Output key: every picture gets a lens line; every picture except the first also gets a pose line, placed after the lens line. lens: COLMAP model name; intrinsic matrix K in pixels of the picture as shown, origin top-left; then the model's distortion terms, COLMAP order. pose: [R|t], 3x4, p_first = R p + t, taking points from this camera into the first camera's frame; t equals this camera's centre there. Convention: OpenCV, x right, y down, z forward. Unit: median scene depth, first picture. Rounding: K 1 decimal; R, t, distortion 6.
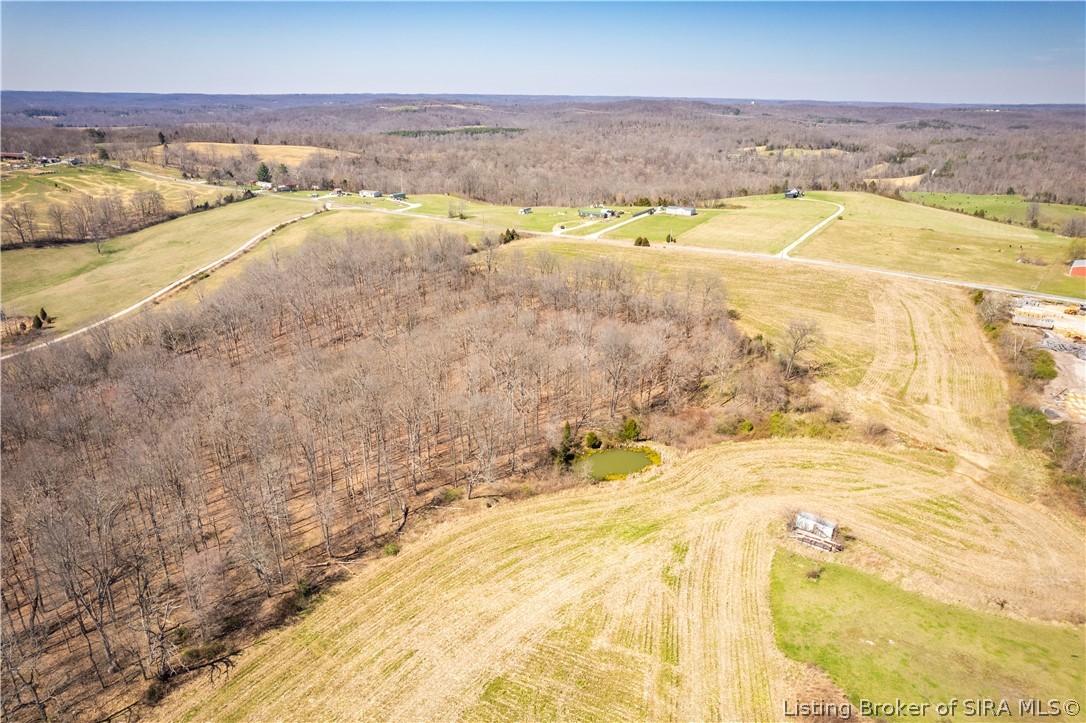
lens RADIAL K [[693.2, 0, 543.8], [0, 693.2, 361.8], [0, 0, 1]] dist [-0.069128, 0.055120]
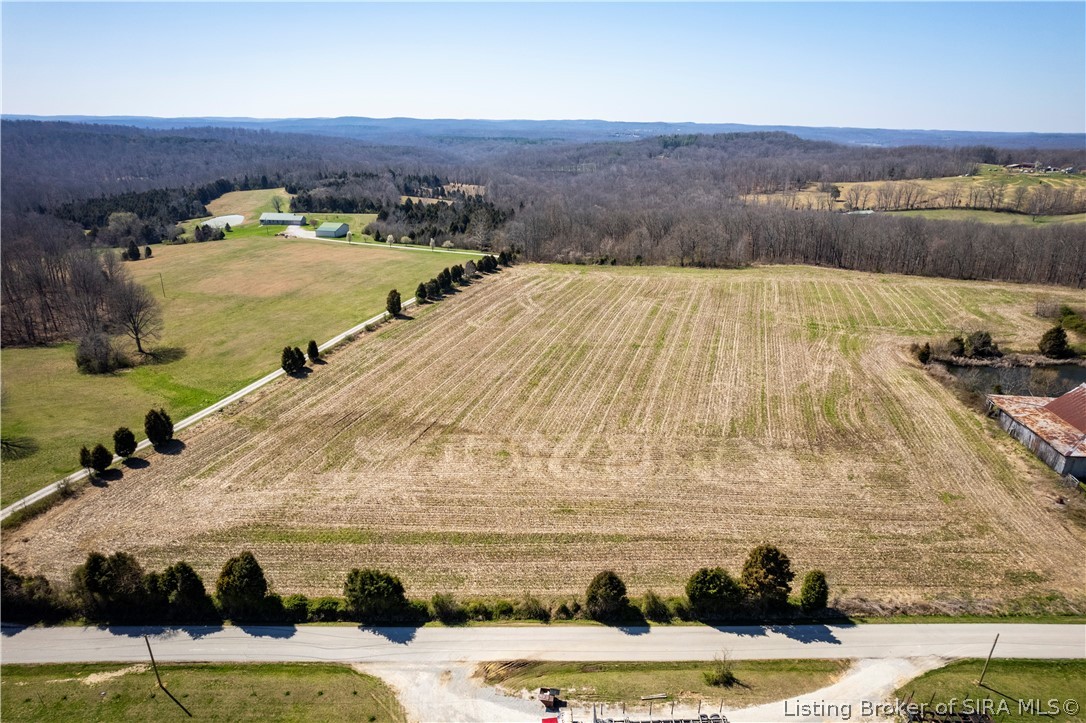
lens RADIAL K [[693.2, 0, 545.7], [0, 693.2, 368.4], [0, 0, 1]] dist [-0.069128, 0.055120]
pose [[0.273519, 0.319852, -0.907129, 0.221863], [-0.363092, 0.907651, 0.210556, 0.092653], [0.890703, 0.271781, 0.364395, -0.169380]]
